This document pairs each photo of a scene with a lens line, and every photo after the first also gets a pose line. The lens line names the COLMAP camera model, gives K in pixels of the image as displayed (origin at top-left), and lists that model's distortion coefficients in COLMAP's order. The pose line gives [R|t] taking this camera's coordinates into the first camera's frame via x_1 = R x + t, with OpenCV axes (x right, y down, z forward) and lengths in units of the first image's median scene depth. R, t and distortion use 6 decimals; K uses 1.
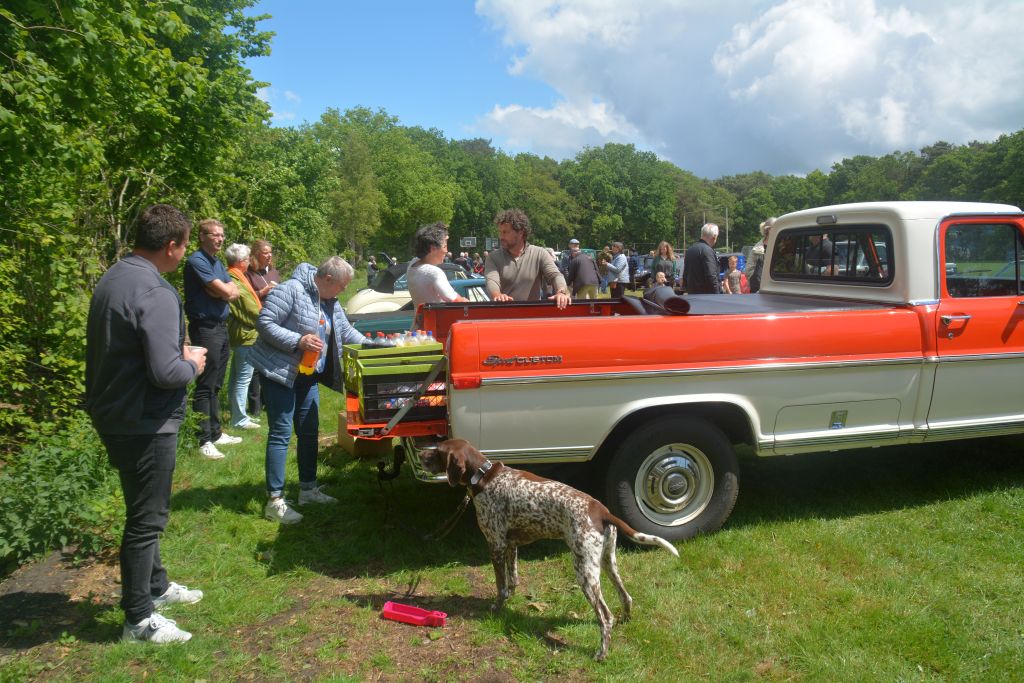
lens RADIAL K [[811.1, 0, 512.0], [0, 811.1, 341.5], [0, 0, 1]] dist [-0.169000, 0.122525]
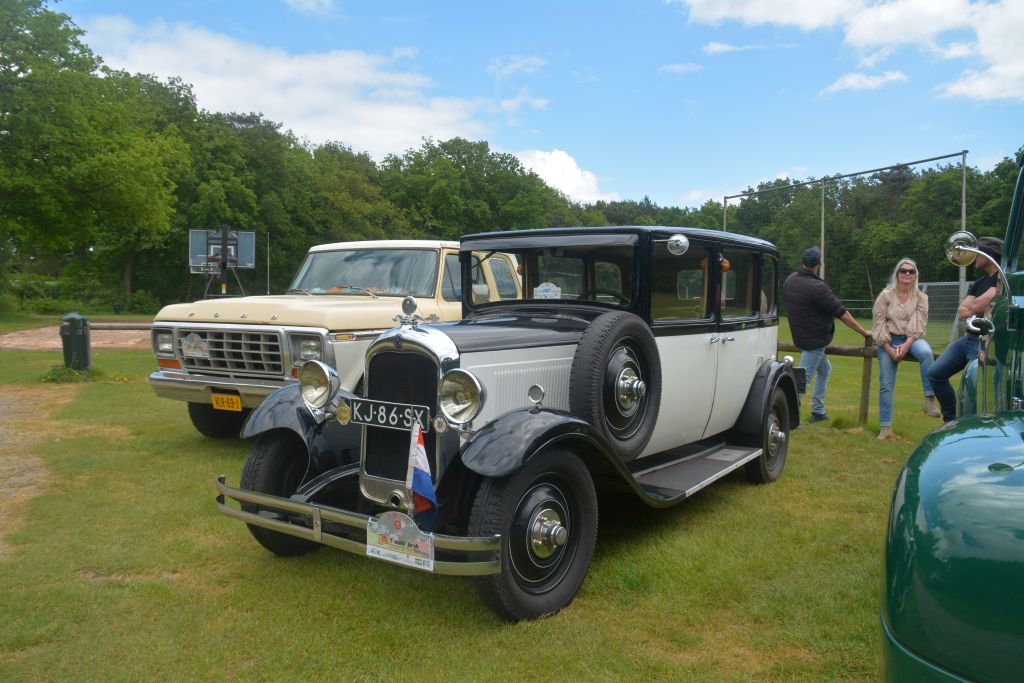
lens RADIAL K [[811.1, 0, 512.0], [0, 811.1, 341.5], [0, 0, 1]] dist [-0.169000, 0.122525]
pose [[0.970742, 0.025179, 0.238799, 0.010936], [-0.010799, 0.998059, -0.061335, -0.035527], [-0.239880, 0.056962, 0.969130, 0.362263]]
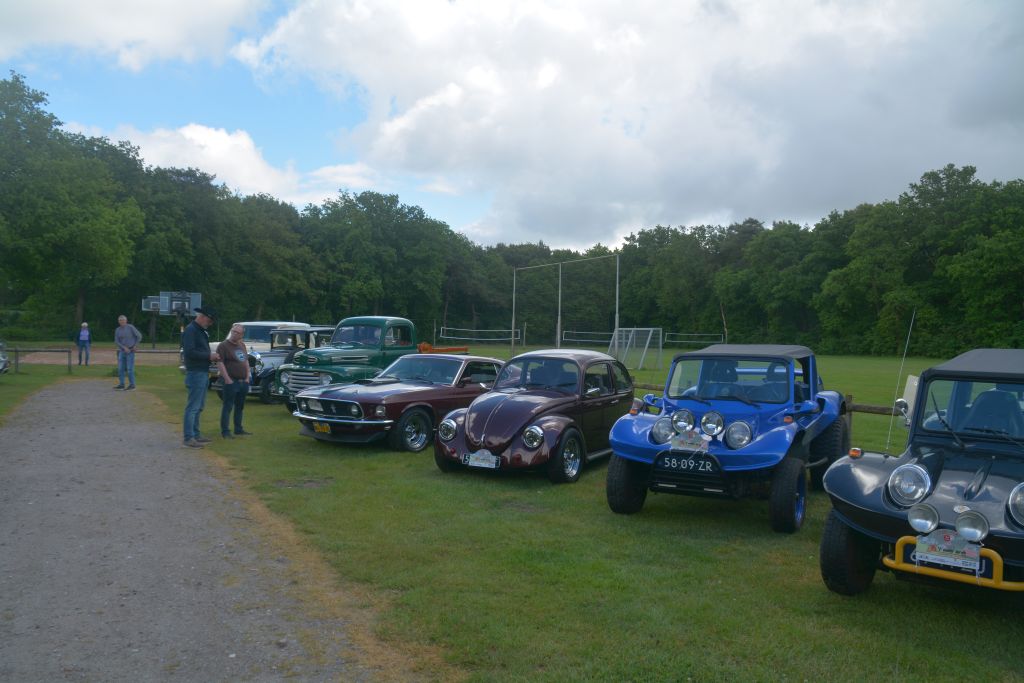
lens RADIAL K [[811.1, 0, 512.0], [0, 811.1, 341.5], [0, 0, 1]] dist [-0.169000, 0.122525]
pose [[0.946950, 0.041746, 0.318657, 0.012404], [-0.010977, 0.995150, -0.097751, -0.026976], [-0.321192, 0.089068, 0.942816, 0.243607]]
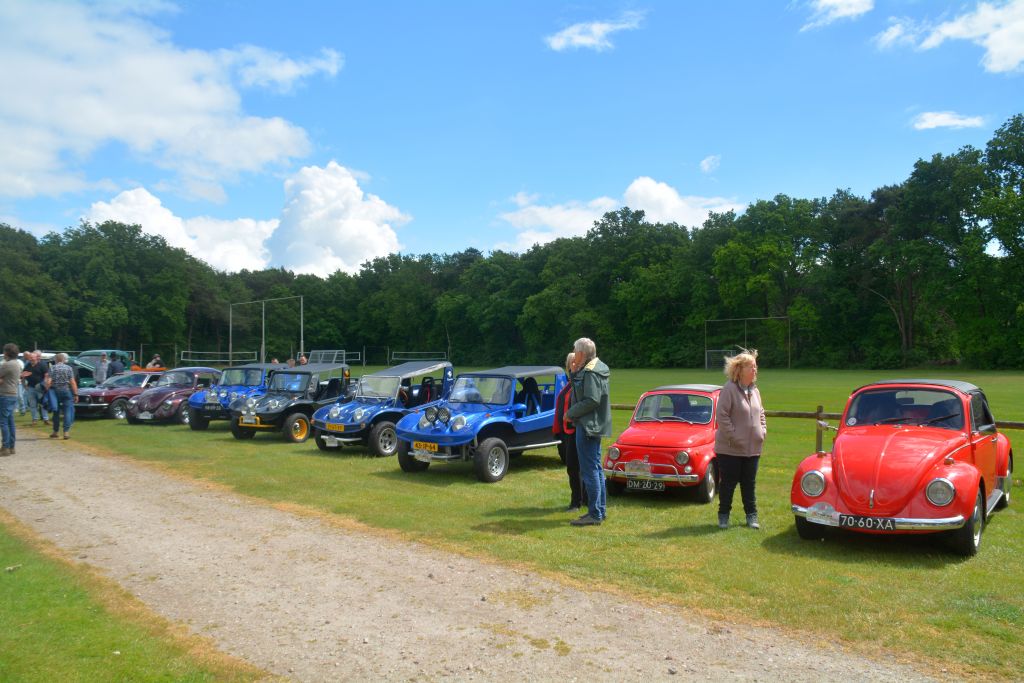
lens RADIAL K [[811.1, 0, 512.0], [0, 811.1, 341.5], [0, 0, 1]] dist [-0.169000, 0.122525]
pose [[0.816175, 0.033238, 0.576848, 0.001966], [0.040998, 0.992497, -0.115194, -0.017649], [-0.576348, 0.117668, 0.808688, 0.144692]]
